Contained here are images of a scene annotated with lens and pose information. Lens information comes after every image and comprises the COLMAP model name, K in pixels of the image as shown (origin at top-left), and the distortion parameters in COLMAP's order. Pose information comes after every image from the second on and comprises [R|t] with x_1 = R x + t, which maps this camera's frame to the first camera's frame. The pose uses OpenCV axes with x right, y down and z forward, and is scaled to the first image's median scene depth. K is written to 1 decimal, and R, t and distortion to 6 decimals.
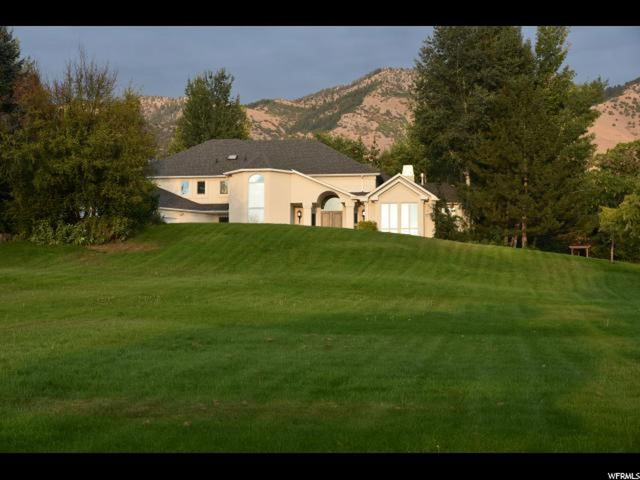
lens RADIAL K [[1163.6, 0, 320.0], [0, 1163.6, 240.0], [0, 0, 1]] dist [-0.044586, 0.000182]
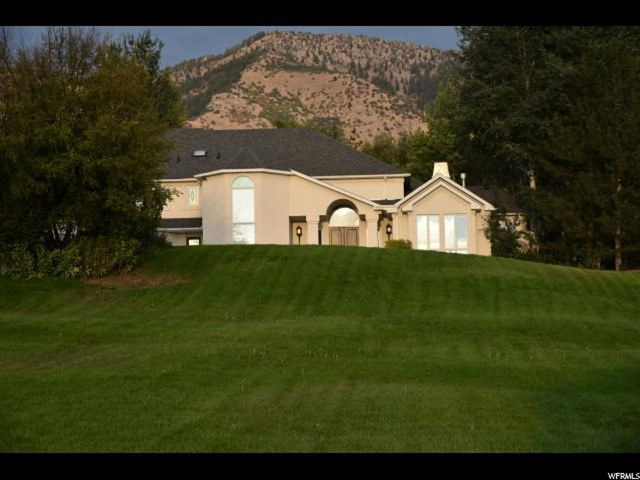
lens RADIAL K [[1582.1, 0, 320.0], [0, 1582.1, 240.0], [0, 0, 1]] dist [0.035894, -0.008789]
pose [[0.995255, -0.012668, 0.096470, -0.102506], [0.014213, 0.999781, -0.015341, -0.001492], [-0.096255, 0.016640, 0.995218, 0.019021]]
